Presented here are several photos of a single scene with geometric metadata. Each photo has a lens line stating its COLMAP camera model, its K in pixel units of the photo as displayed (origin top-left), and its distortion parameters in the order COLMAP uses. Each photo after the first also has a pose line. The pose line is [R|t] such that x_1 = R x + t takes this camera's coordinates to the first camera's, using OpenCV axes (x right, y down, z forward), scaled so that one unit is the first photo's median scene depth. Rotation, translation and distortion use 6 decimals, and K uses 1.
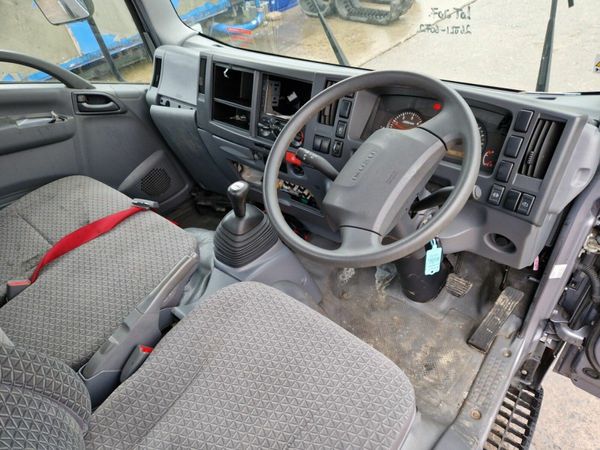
lens RADIAL K [[401.2, 0, 300.5], [0, 401.2, 230.1], [0, 0, 1]] dist [0.060778, -0.051158]
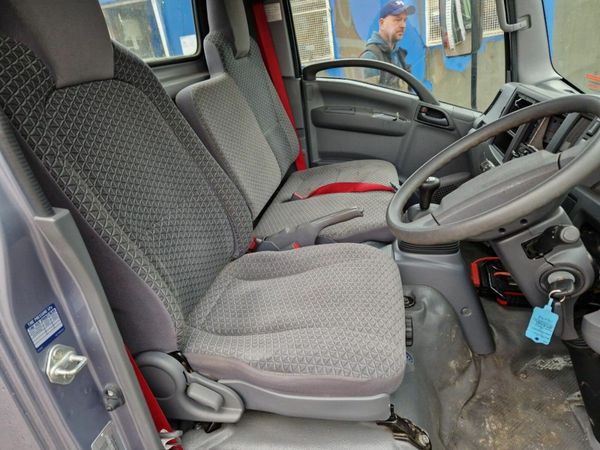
lens RADIAL K [[401.2, 0, 300.0], [0, 401.2, 227.5], [0, 0, 1]] dist [0.060778, -0.051158]
pose [[0.502645, 0.407821, -0.762254, 0.436428], [-0.509064, 0.852280, 0.120300, 0.039392], [0.698714, 0.327568, 0.636001, 0.057358]]
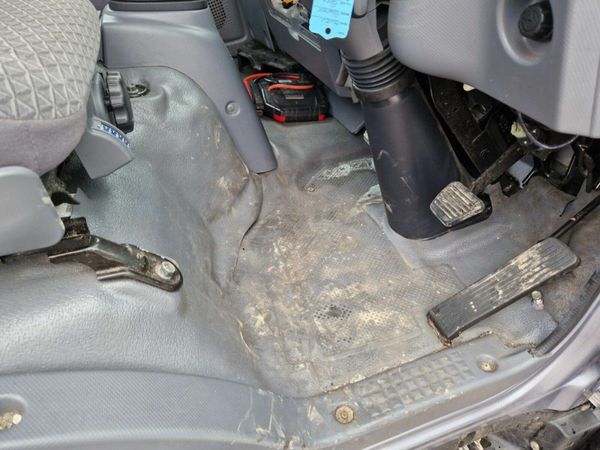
lens RADIAL K [[401.2, 0, 298.5], [0, 401.2, 228.1], [0, 0, 1]] dist [0.060778, -0.051158]
pose [[0.845338, 0.419065, -0.331343, 0.376529], [-0.415649, 0.905556, 0.084875, 0.190900], [0.335618, 0.065974, 0.939685, 0.418539]]
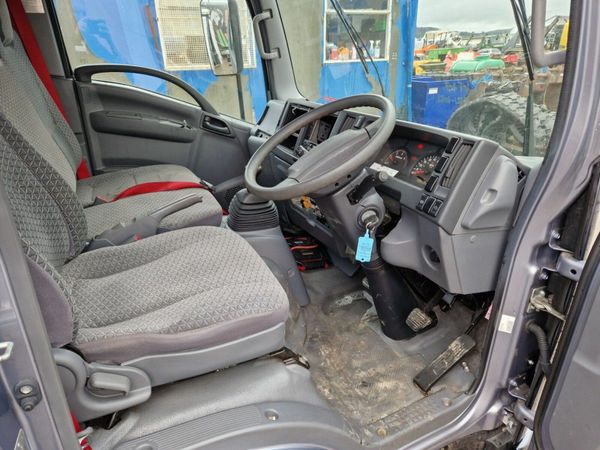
lens RADIAL K [[401.2, 0, 301.3], [0, 401.2, 227.9], [0, 0, 1]] dist [0.060778, -0.051158]
pose [[0.902010, 0.271561, -0.335607, 0.375275], [-0.352867, 0.911633, -0.210740, 0.230460], [0.248722, 0.308514, 0.918127, -0.096573]]
